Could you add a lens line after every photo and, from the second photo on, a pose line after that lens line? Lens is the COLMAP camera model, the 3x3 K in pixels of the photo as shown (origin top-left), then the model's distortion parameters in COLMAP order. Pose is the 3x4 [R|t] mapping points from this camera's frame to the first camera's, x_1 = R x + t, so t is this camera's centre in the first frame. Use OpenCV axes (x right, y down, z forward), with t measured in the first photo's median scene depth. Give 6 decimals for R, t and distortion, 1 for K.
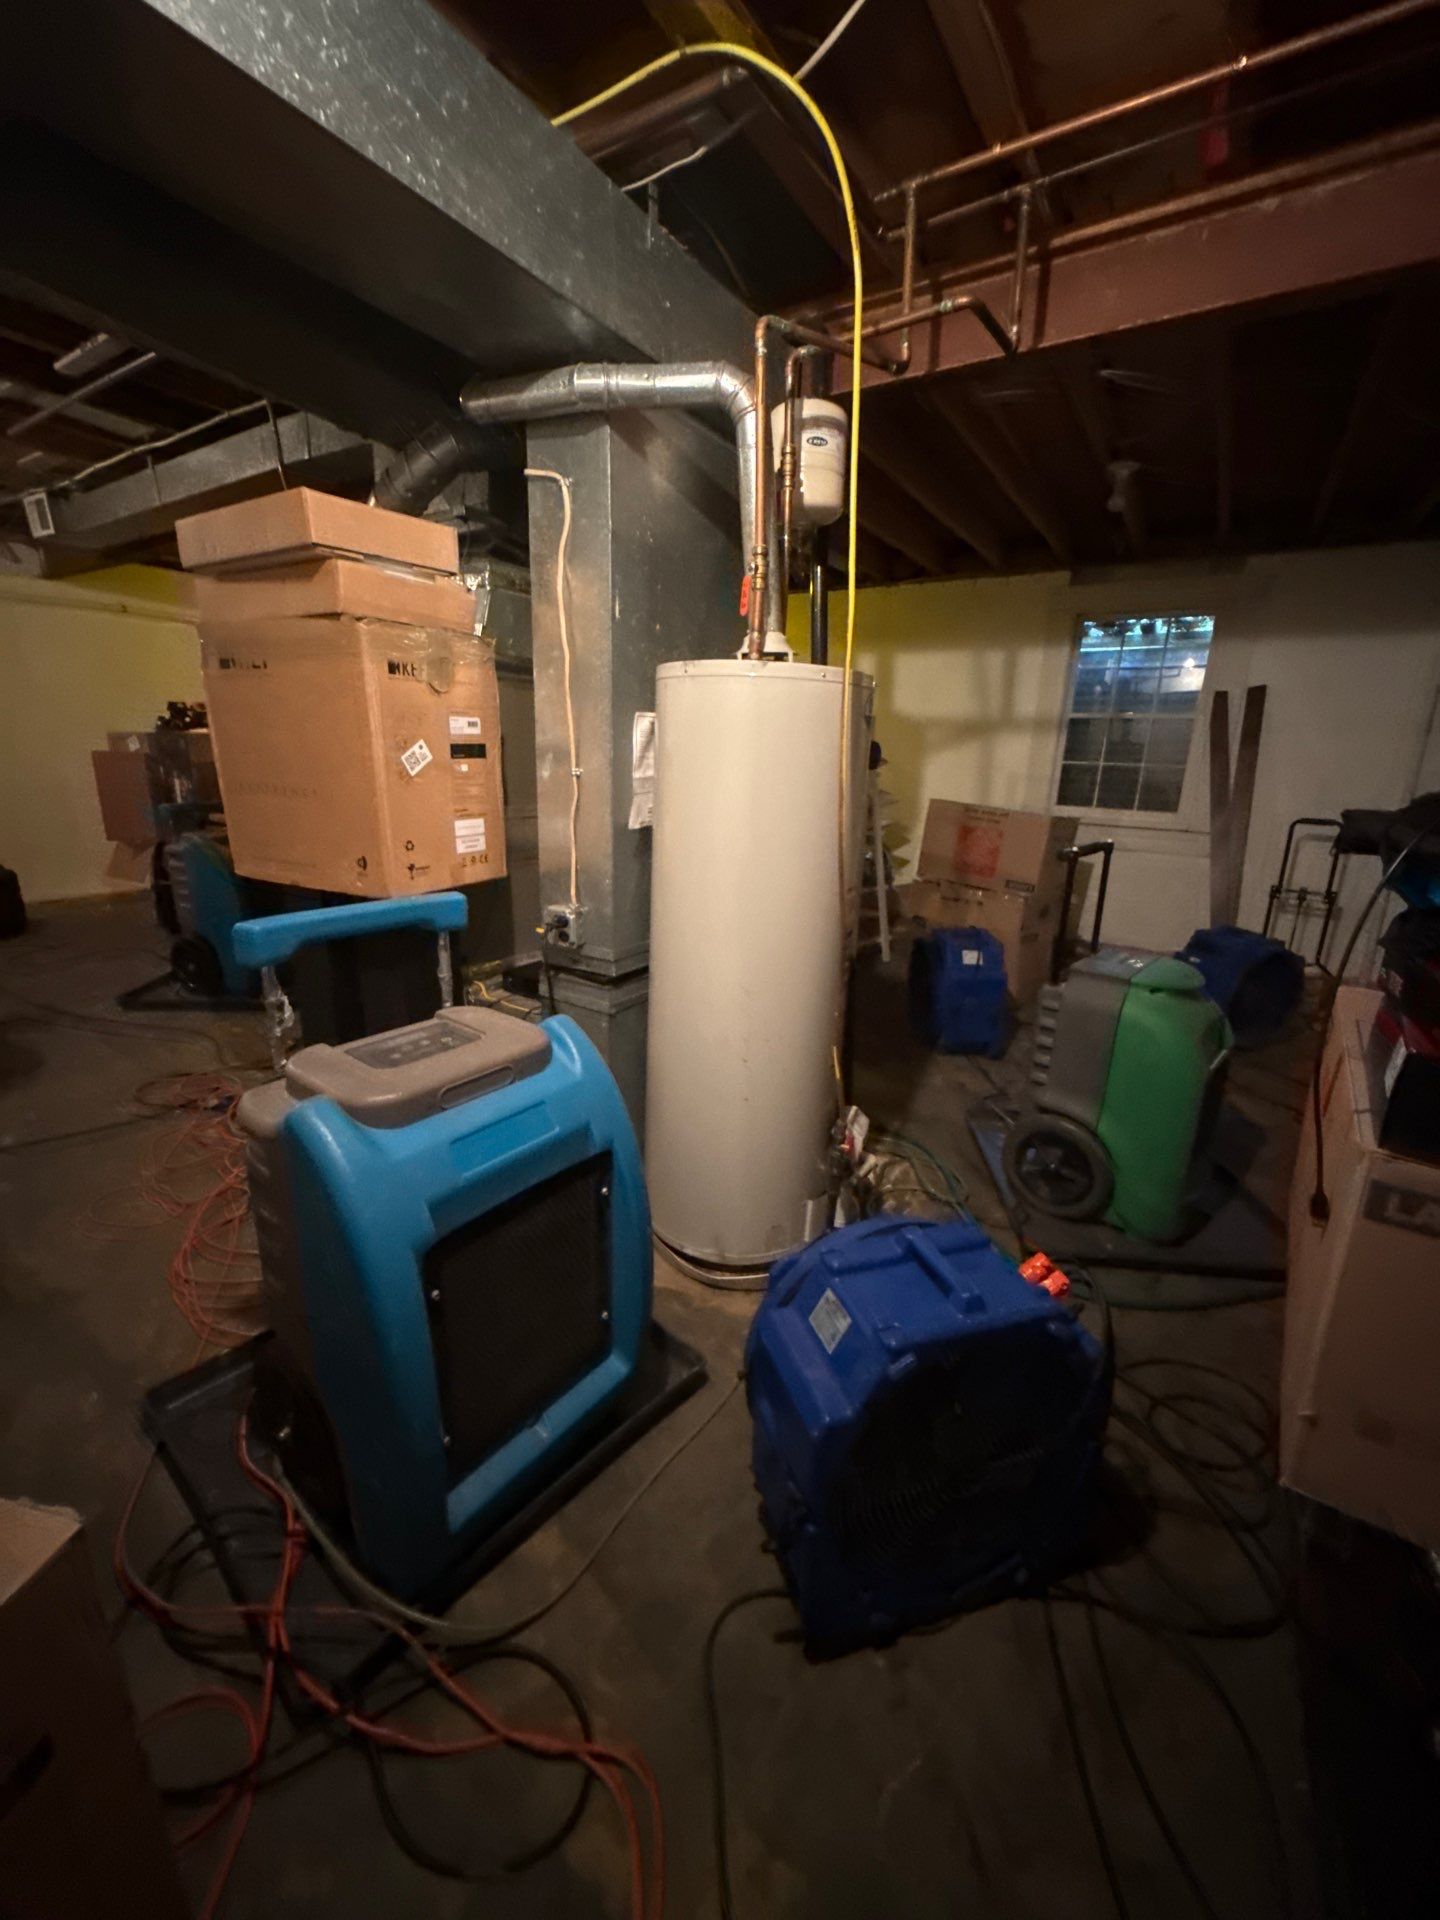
lens RADIAL K [[758.1, 0, 721.2], [0, 758.1, 963.5], [0, 0, 1]] dist [-0.001418, -0.000098]
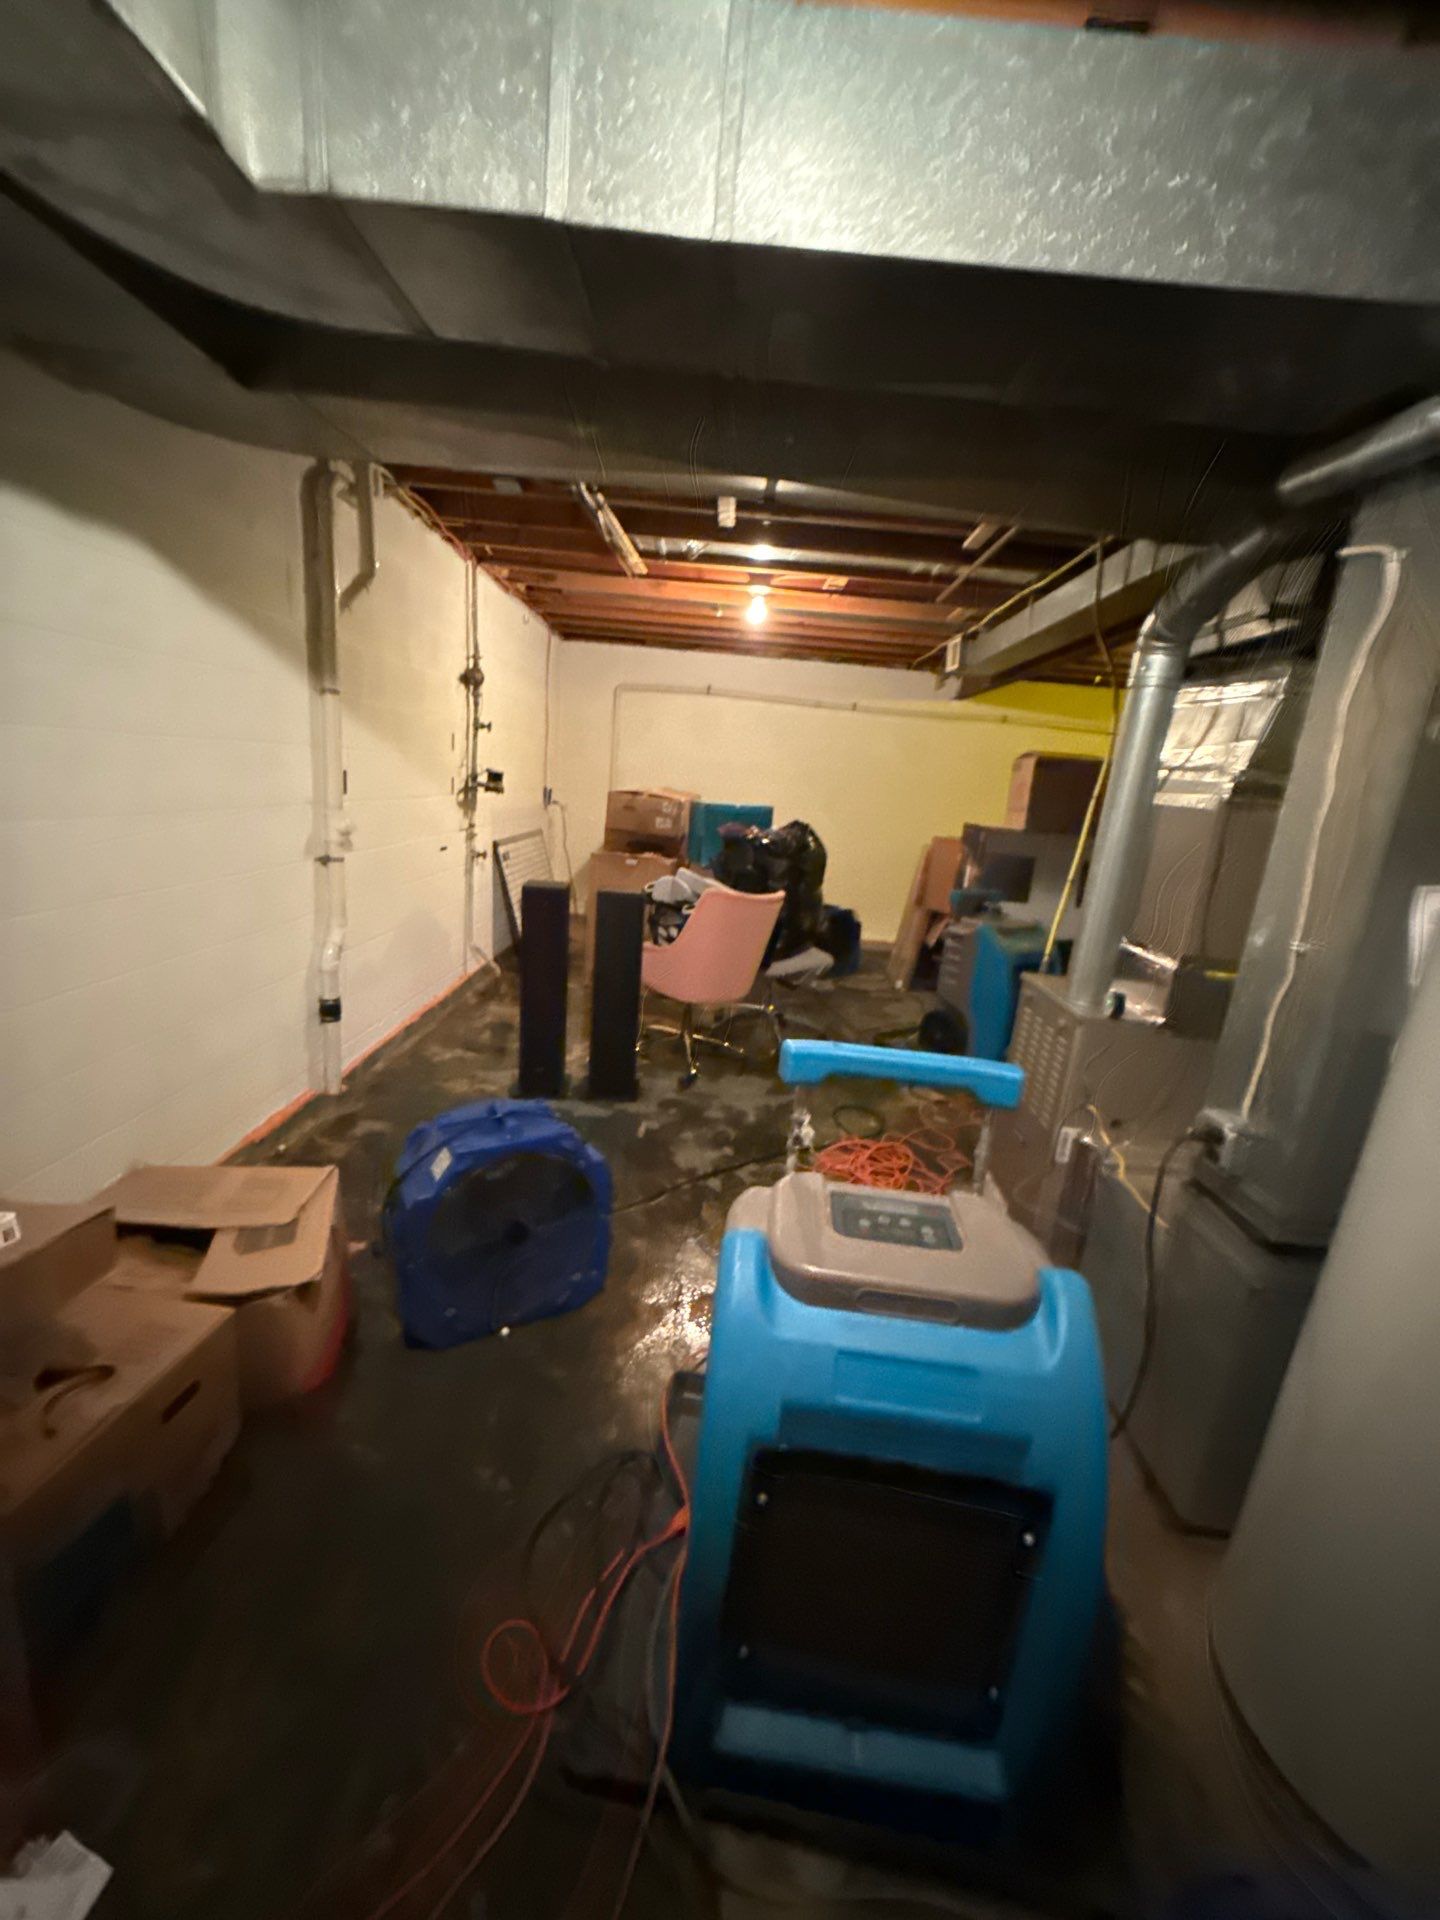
lens RADIAL K [[758.1, 0, 721.2], [0, 758.1, 963.5], [0, 0, 1]] dist [-0.001418, -0.000098]
pose [[0.523011, 0.216095, -0.824477, 0.114598], [-0.298764, 0.952432, 0.060110, -0.119654], [0.798248, 0.214886, 0.562694, 0.171124]]
